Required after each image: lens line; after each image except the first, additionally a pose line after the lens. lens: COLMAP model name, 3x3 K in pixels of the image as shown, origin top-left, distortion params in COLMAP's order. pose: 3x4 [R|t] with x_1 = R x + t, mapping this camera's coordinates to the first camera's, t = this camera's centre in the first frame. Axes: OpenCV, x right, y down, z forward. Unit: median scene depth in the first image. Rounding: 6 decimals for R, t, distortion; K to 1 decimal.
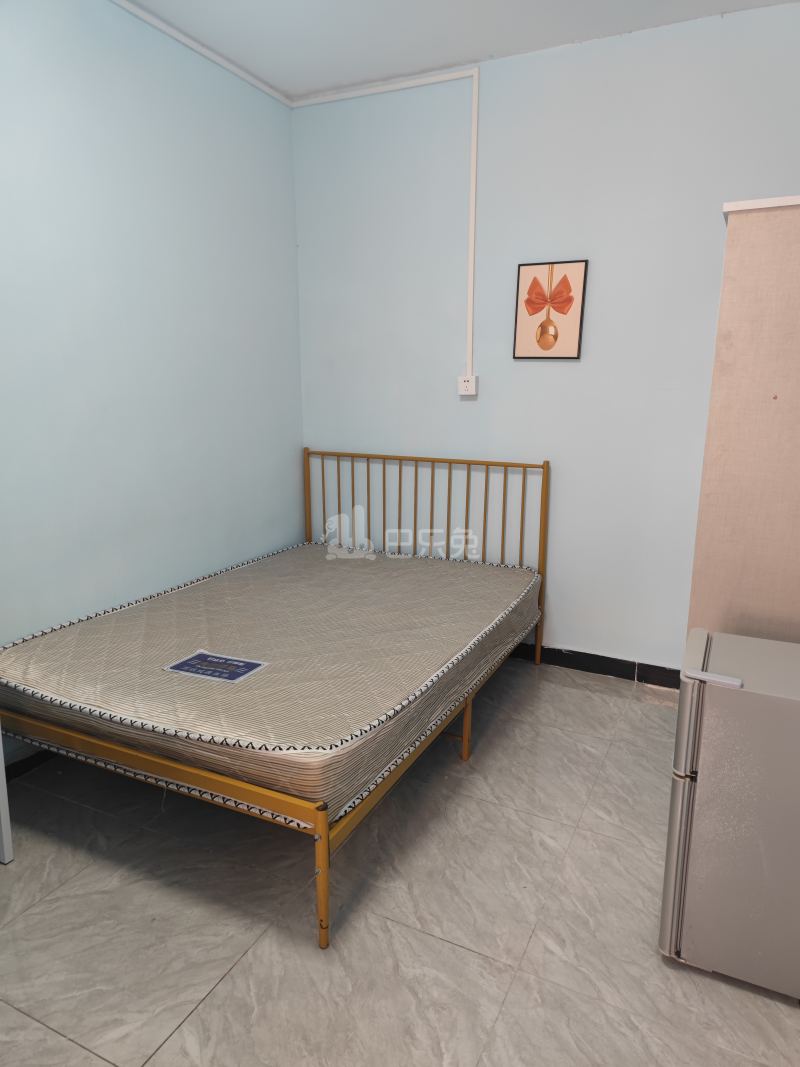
lens RADIAL K [[714.4, 0, 401.2], [0, 714.4, 541.9], [0, 0, 1]] dist [0.065909, -0.049315]
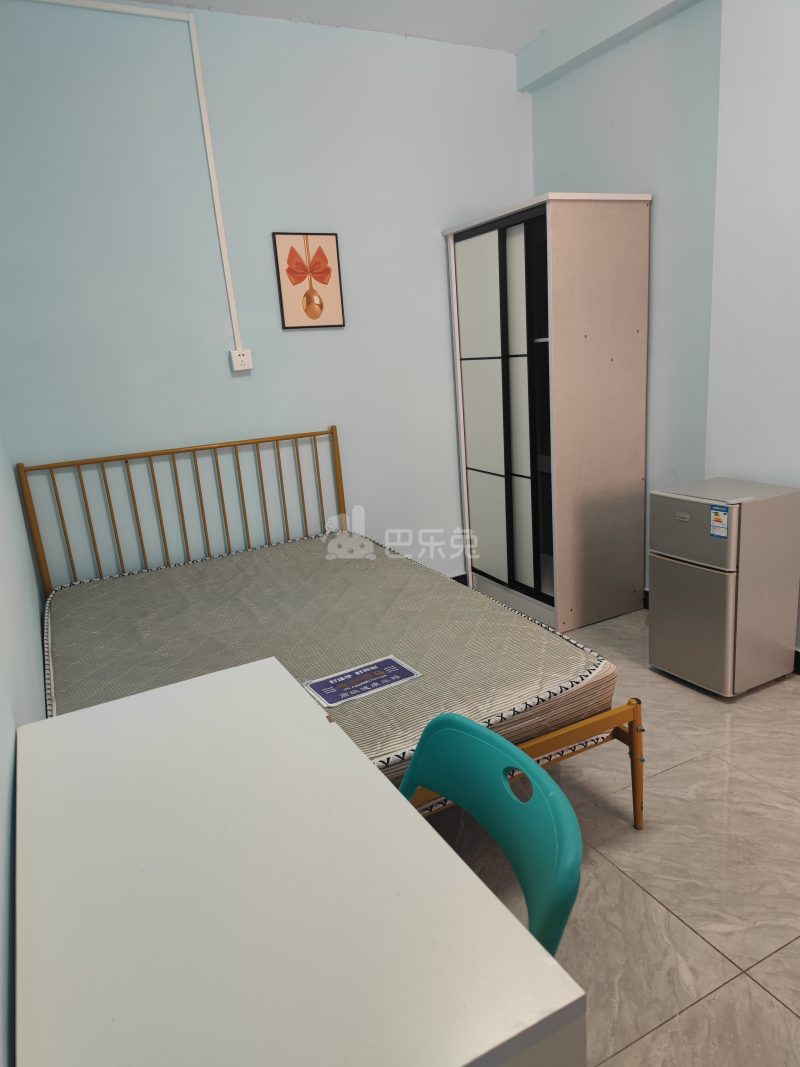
lens RADIAL K [[714.4, 0, 409.8], [0, 714.4, 537.4], [0, 0, 1]] dist [0.065909, -0.049315]
pose [[0.585367, -0.253470, 0.770129, -0.602429], [0.261269, 0.958177, 0.116774, -0.051835], [-0.767518, 0.132855, 0.627109, 0.293015]]
